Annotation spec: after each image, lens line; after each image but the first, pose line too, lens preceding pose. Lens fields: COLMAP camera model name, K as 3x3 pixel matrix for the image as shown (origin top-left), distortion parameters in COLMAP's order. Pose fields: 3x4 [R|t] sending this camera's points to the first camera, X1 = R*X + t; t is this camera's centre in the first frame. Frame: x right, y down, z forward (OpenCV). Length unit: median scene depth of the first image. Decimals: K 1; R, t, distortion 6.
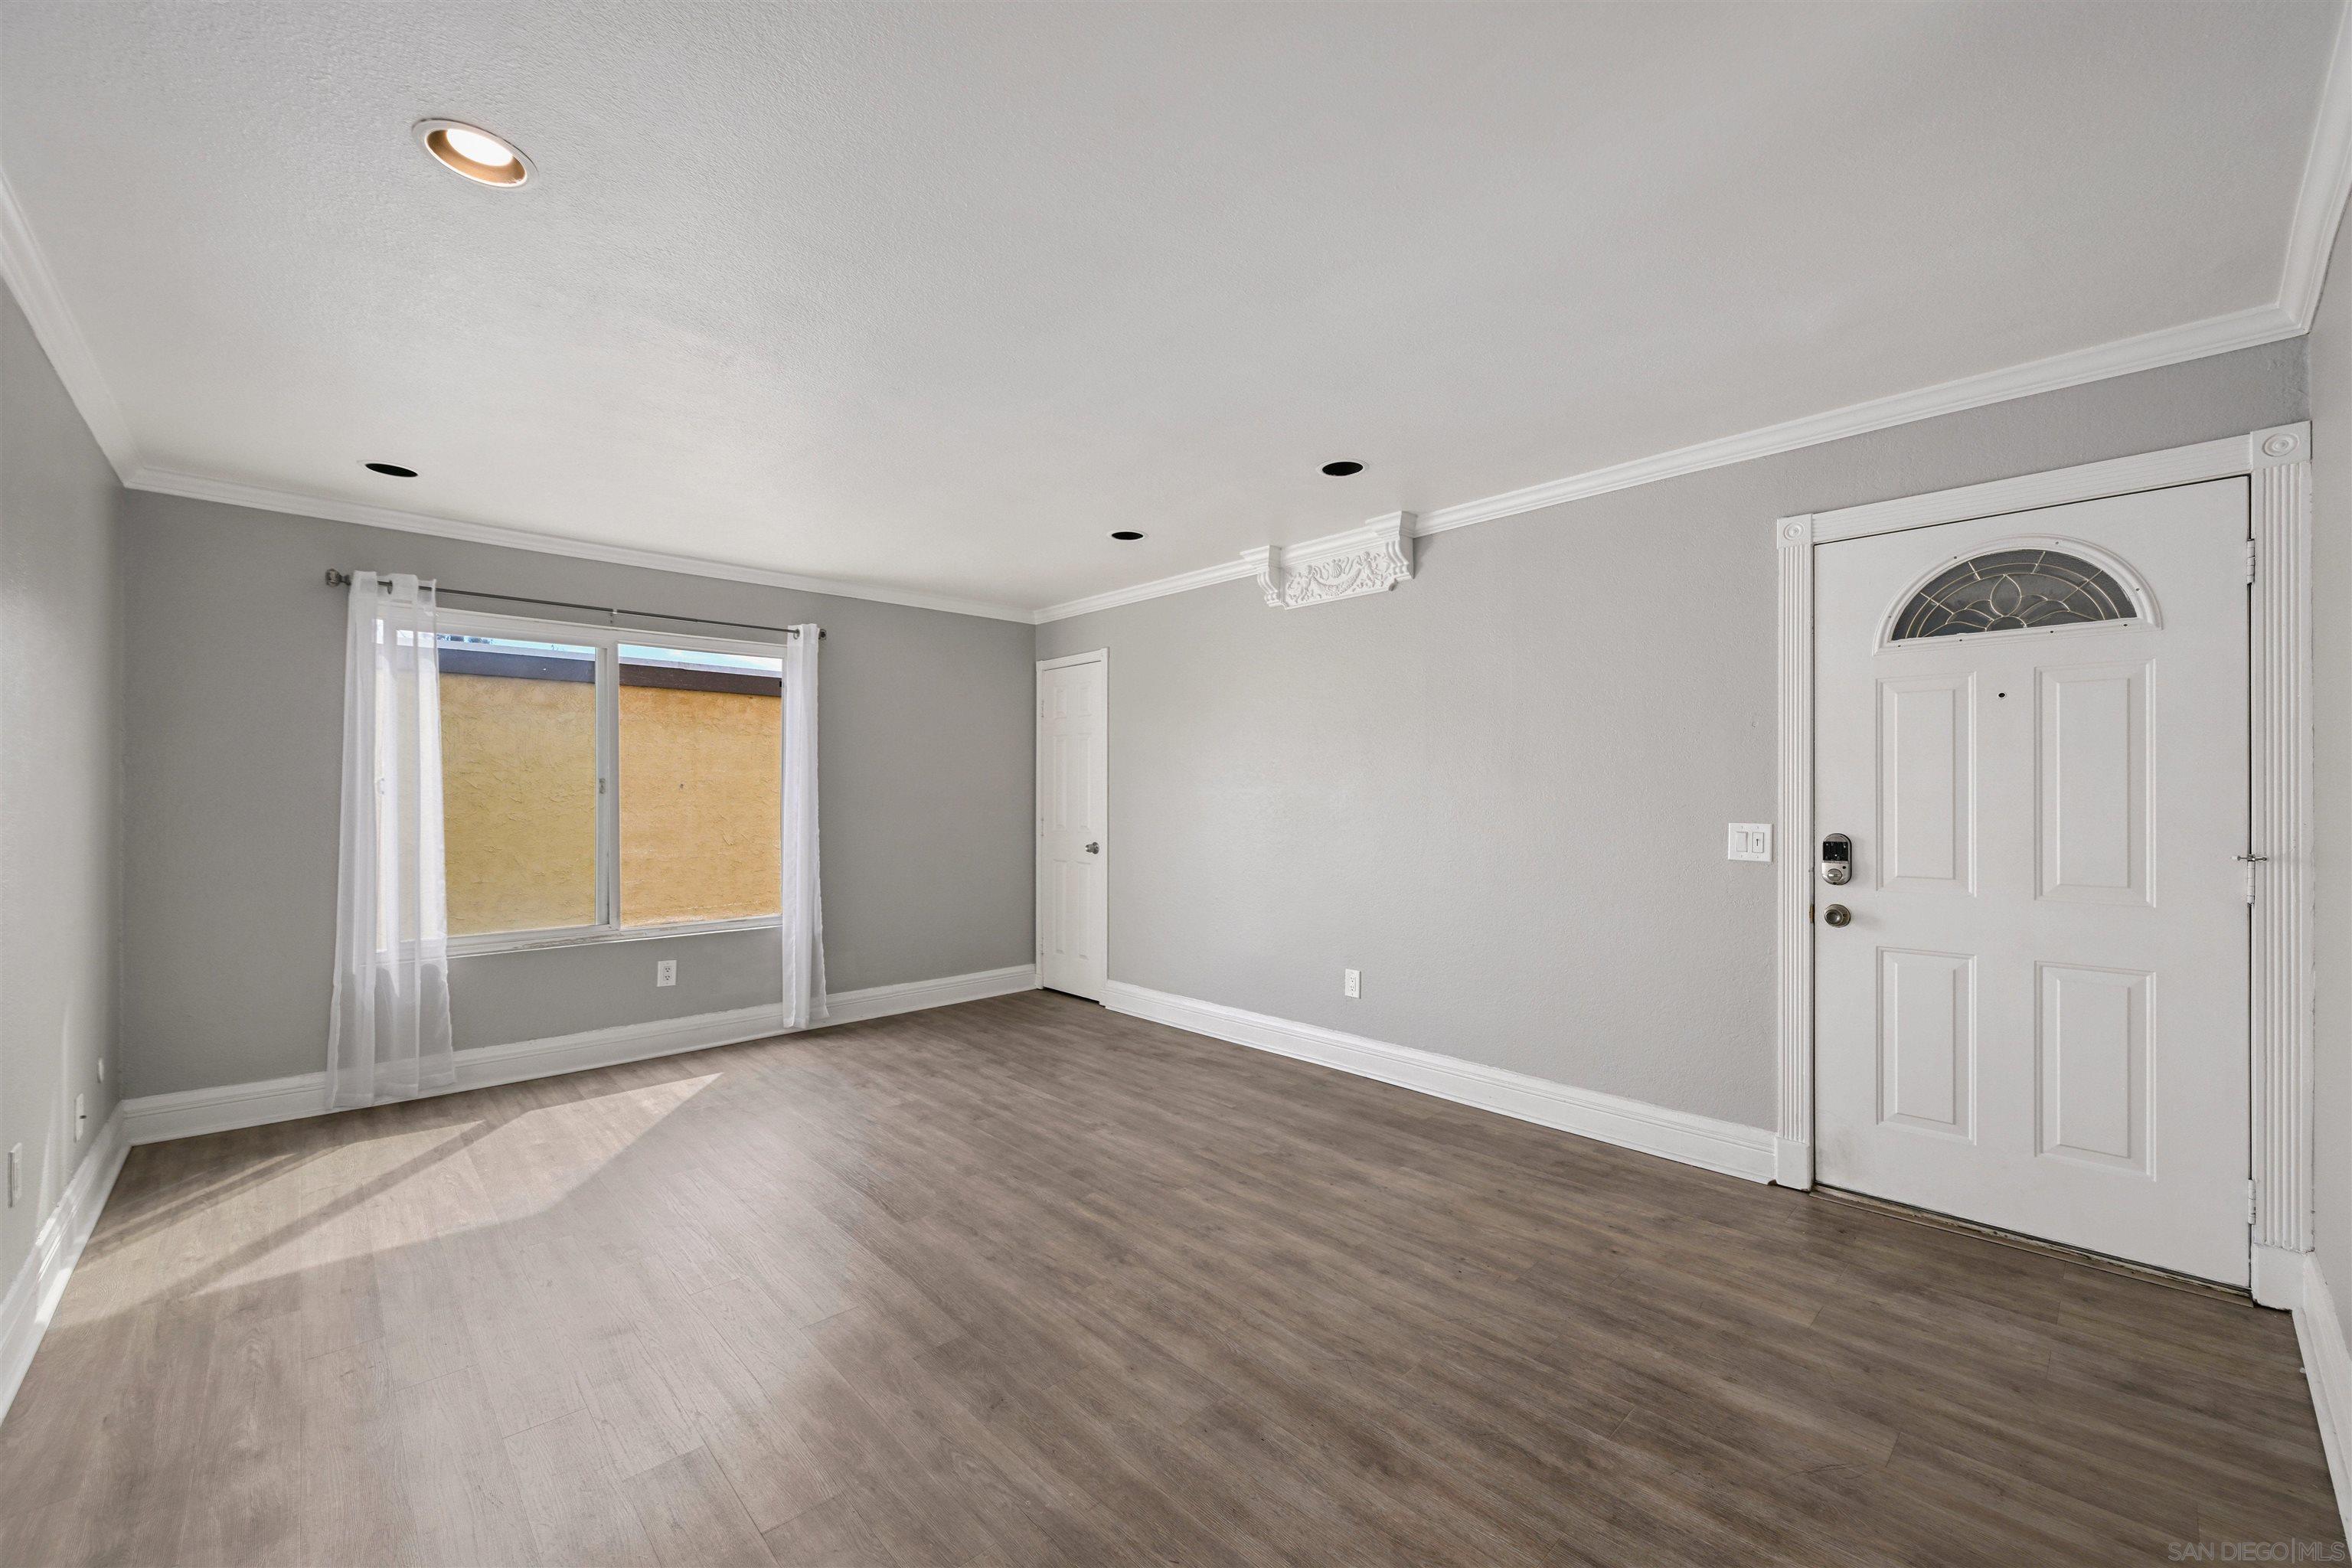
lens RADIAL K [[935.8, 0, 1186.3], [0, 935.8, 793.5], [0, 0, 1]] dist [0.000056, -0.000057]
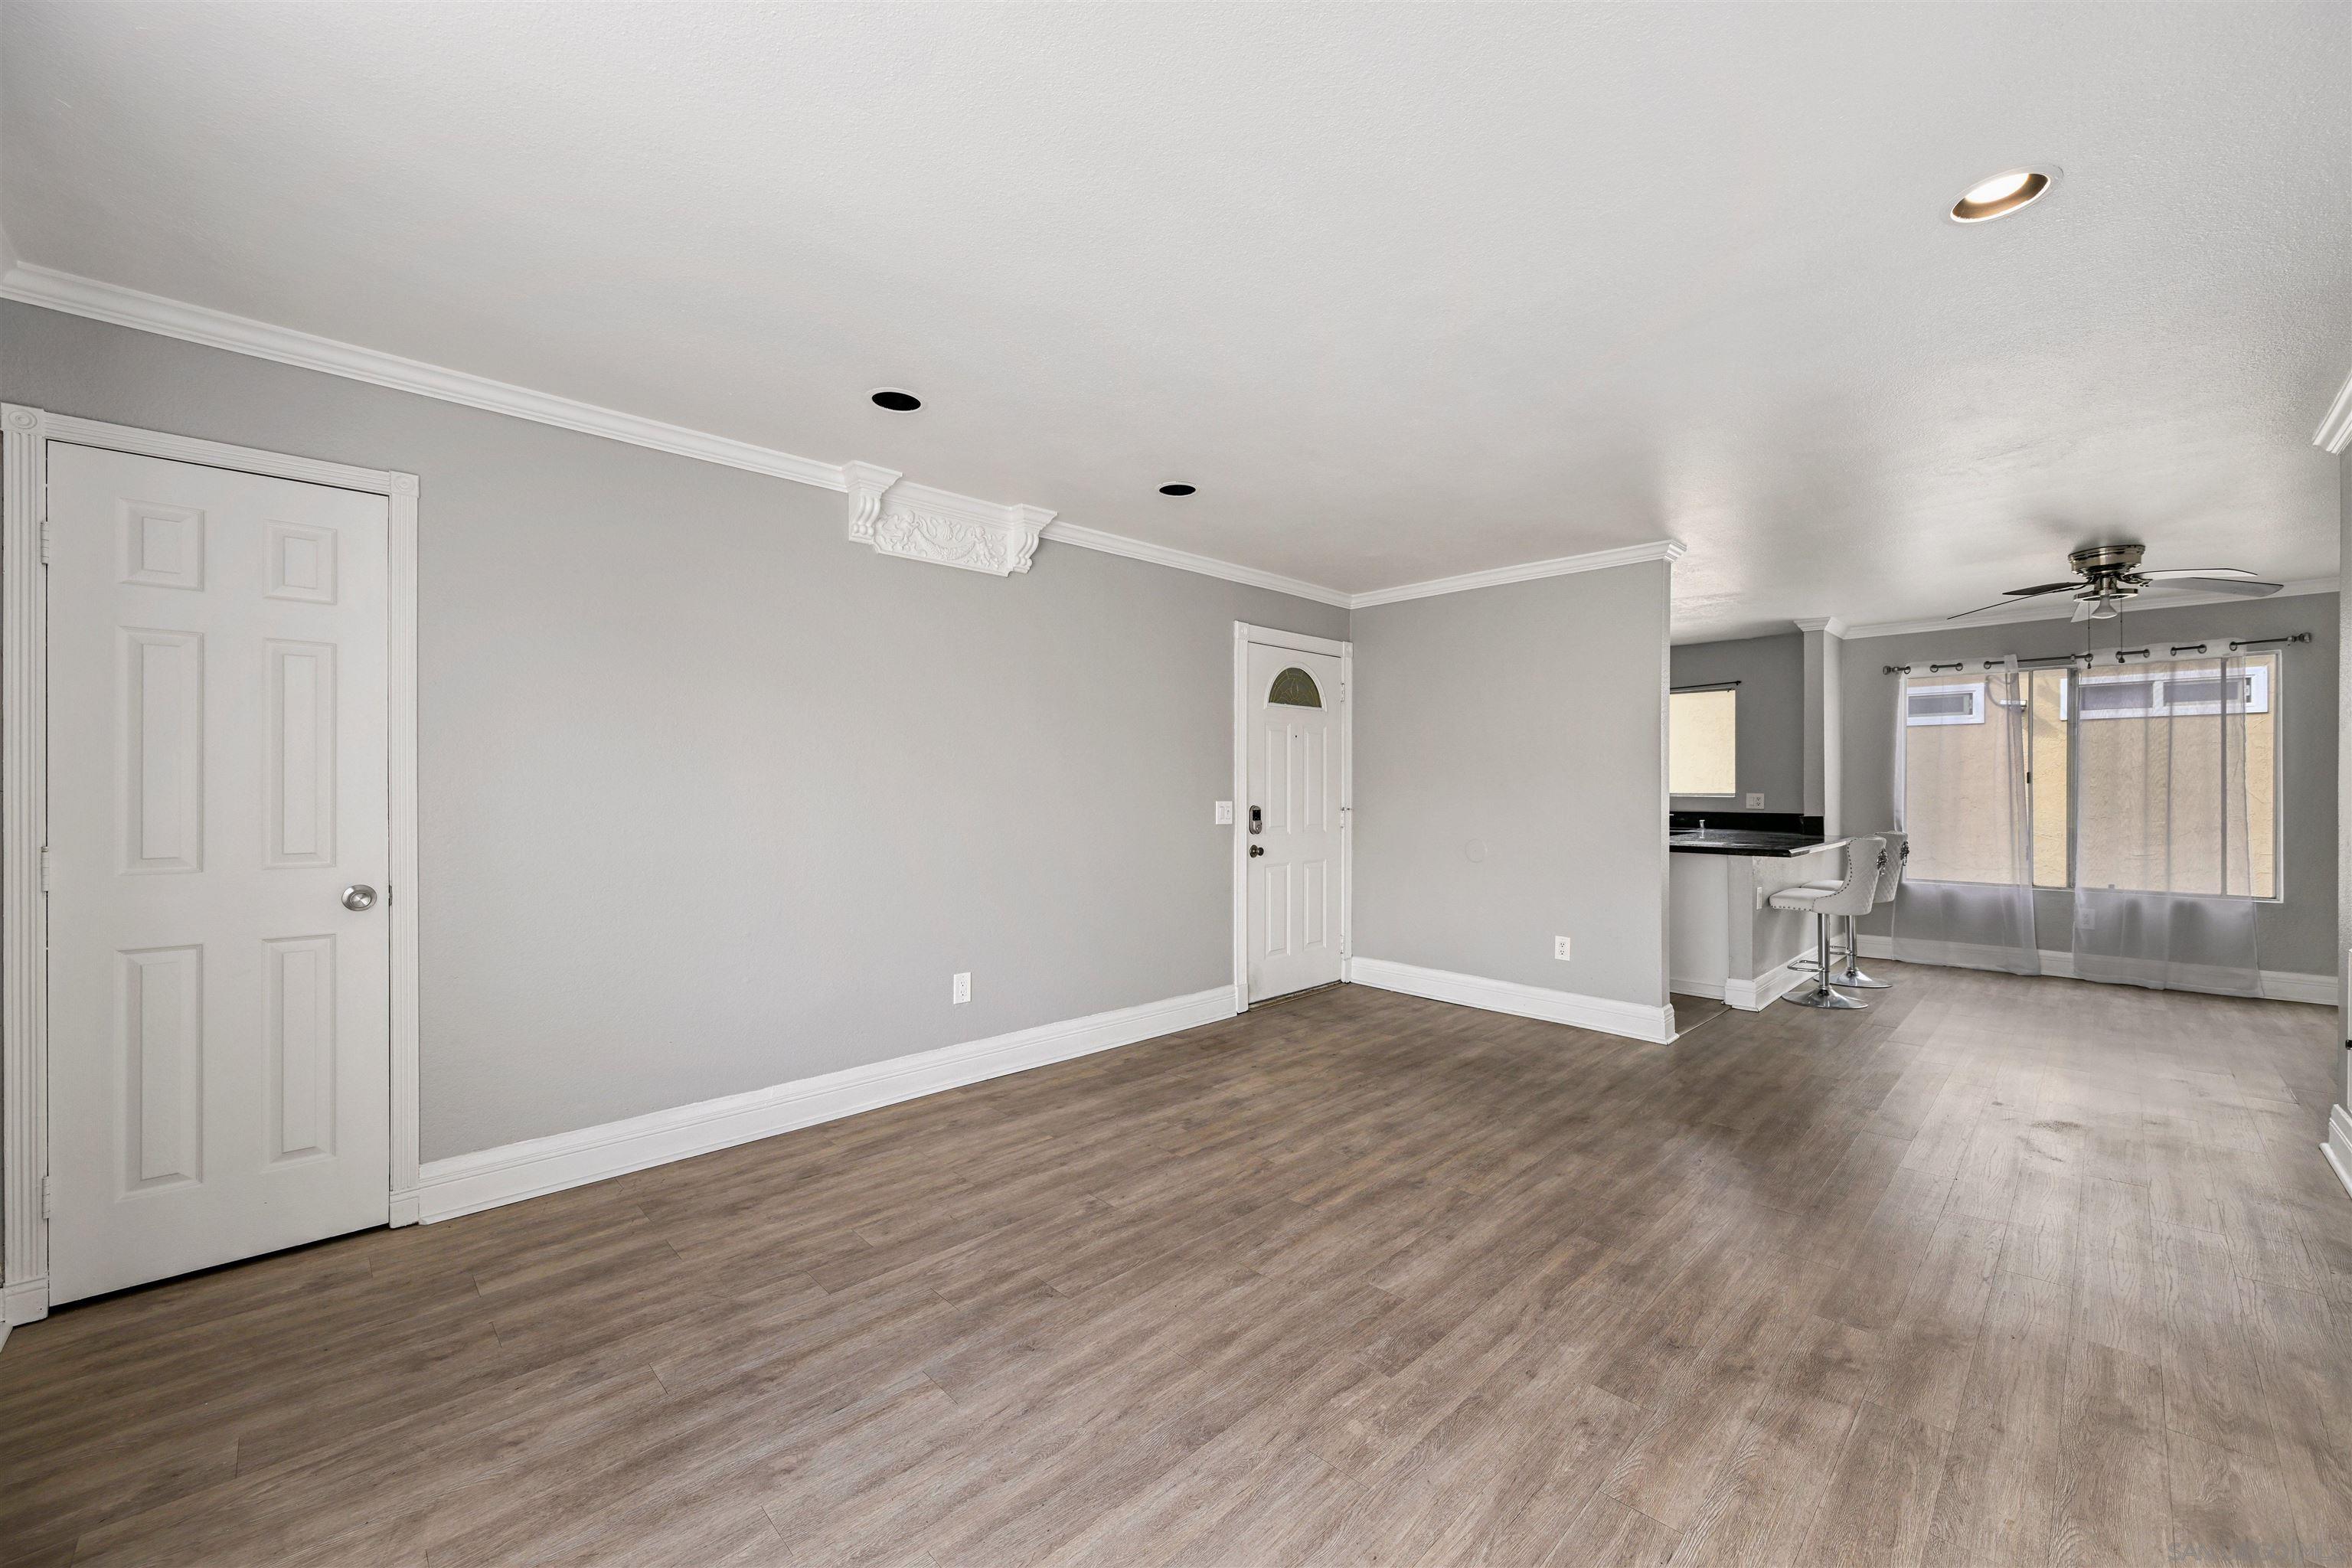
lens RADIAL K [[918.4, 0, 1193.3], [0, 918.4, 789.3], [0, 0, 1]] dist [-0.001242, -0.000227]
pose [[-0.024516, -0.002365, 0.999697, -0.851458], [-0.001437, 0.999996, 0.002331, 0.005951], [-0.999698, -0.001380, -0.024520, 0.927524]]
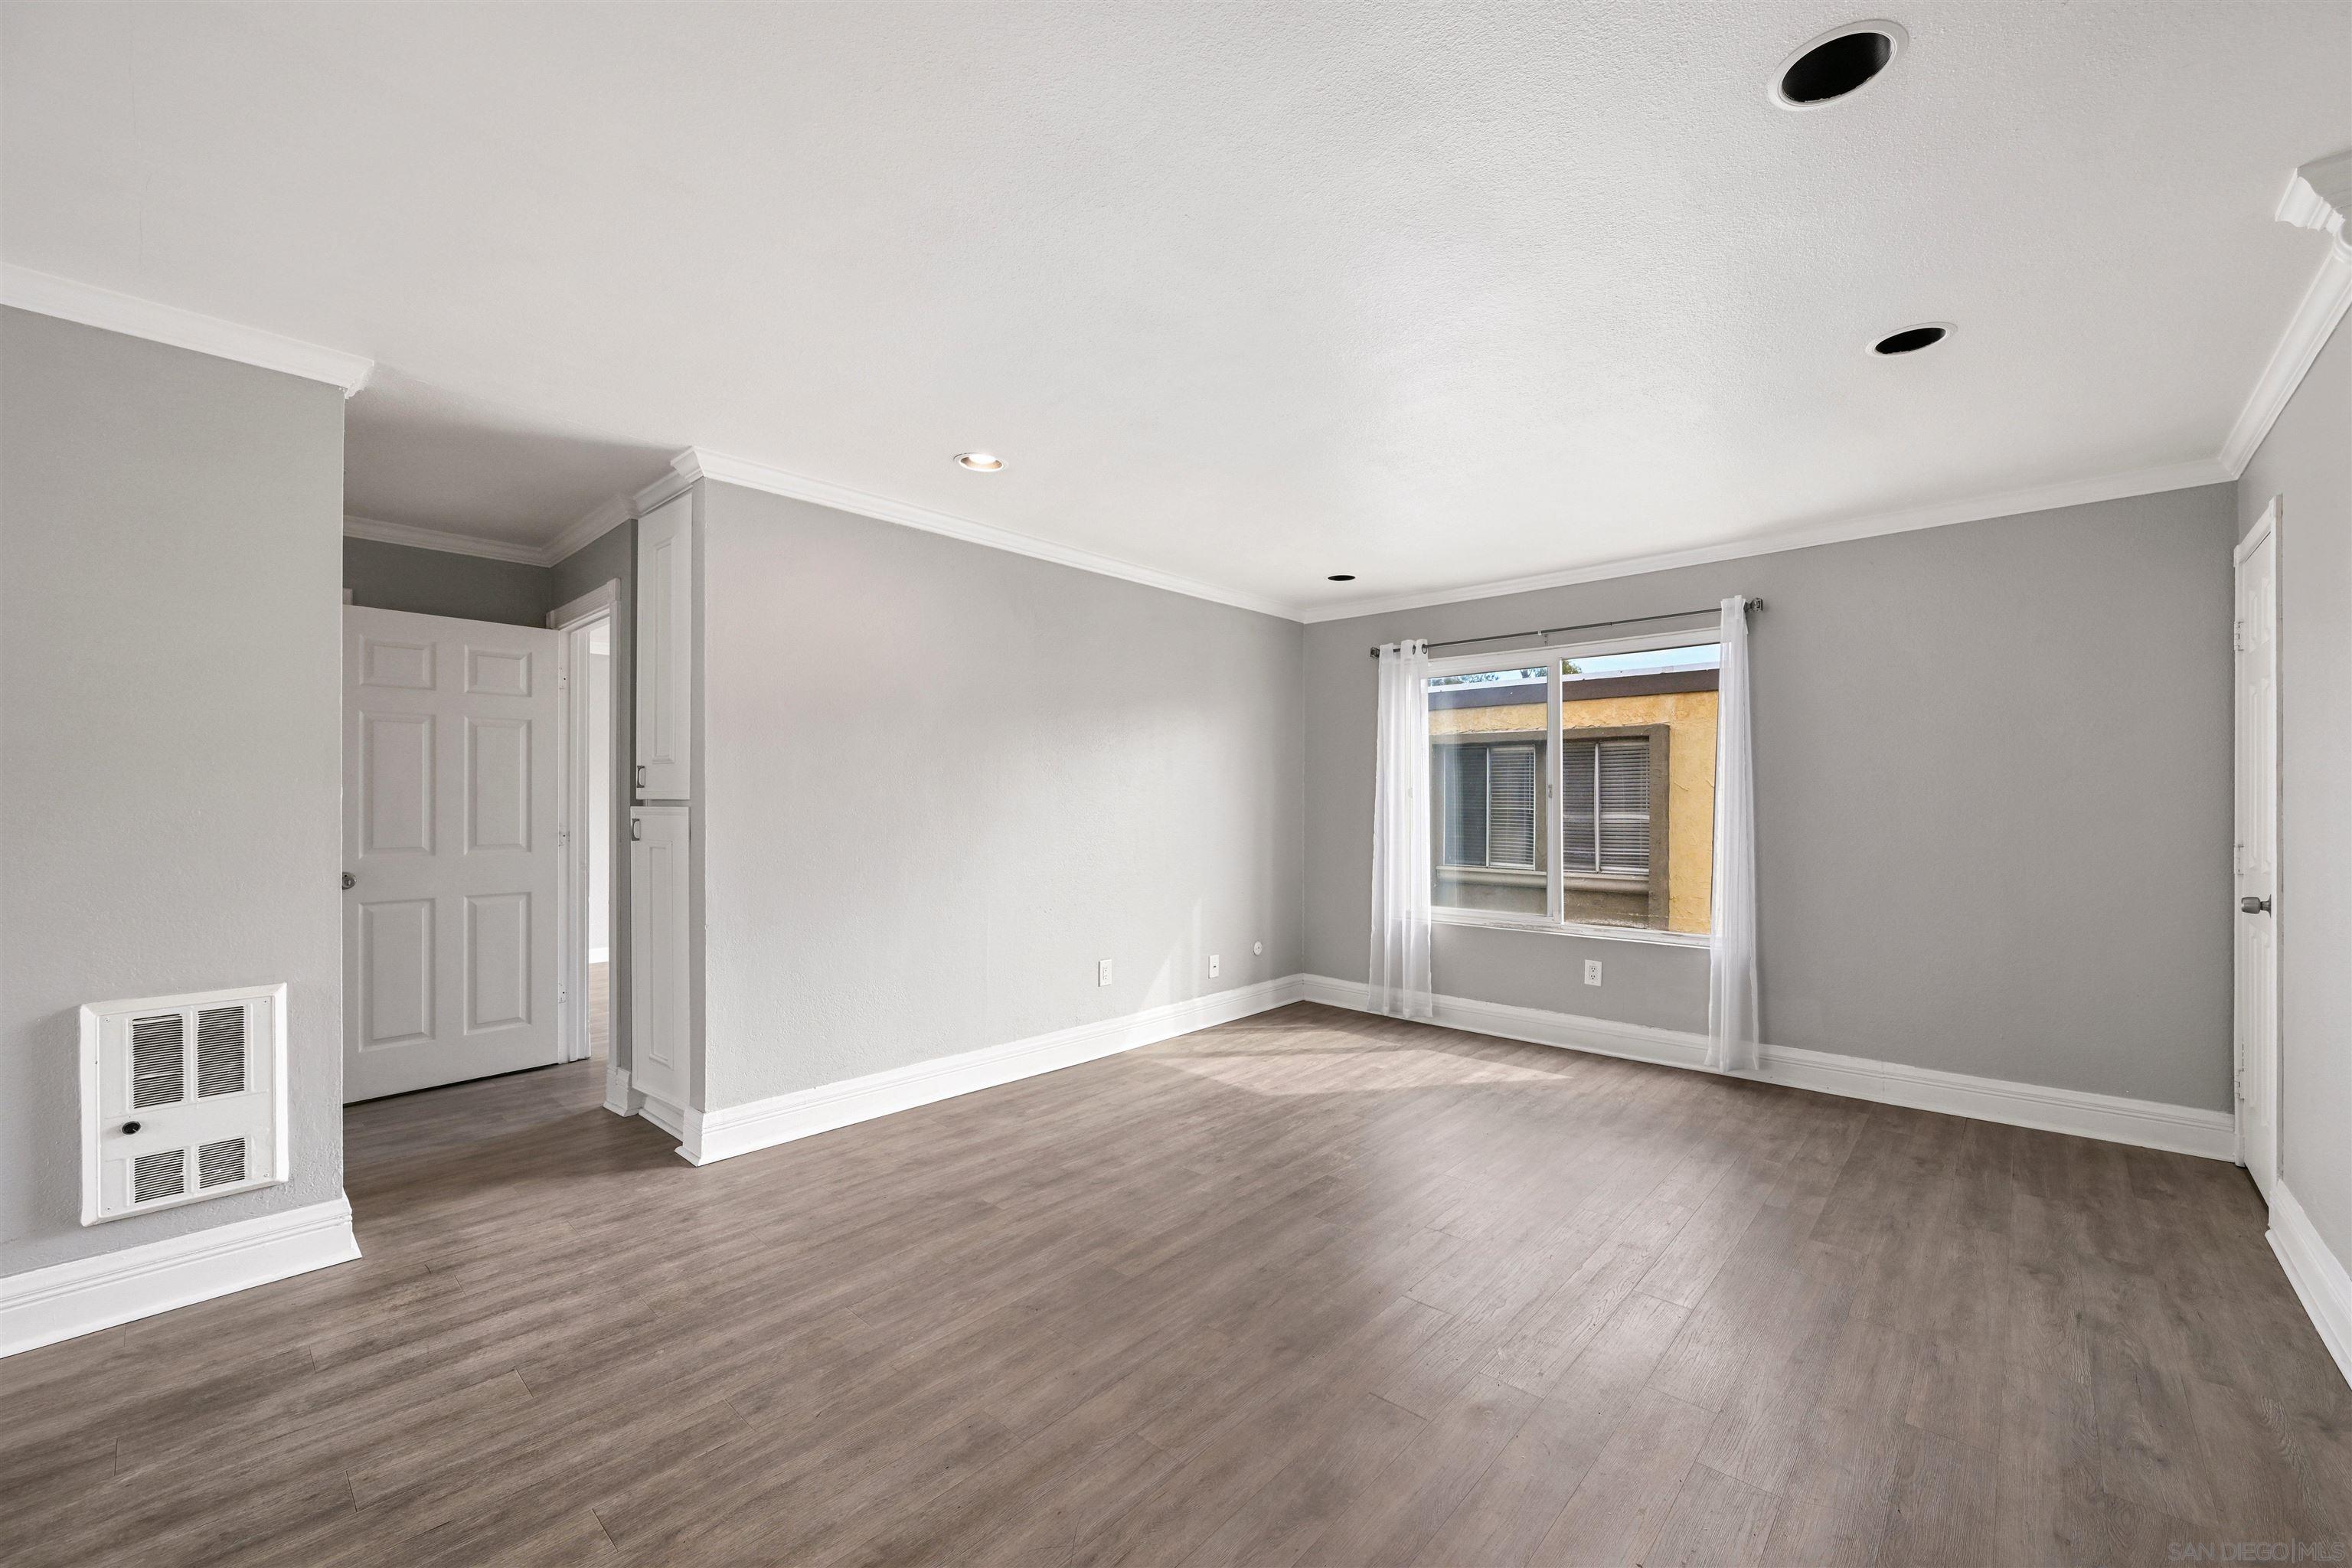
lens RADIAL K [[926.2, 0, 1182.1], [0, 926.2, 798.6], [0, 0, 1]] dist [-0.000652, 0.000035]
pose [[0.066416, -0.000579, -0.997792, 0.538764], [0.000531, 1.000000, -0.000545, 0.001574], [0.997792, -0.000493, 0.066416, 0.605521]]
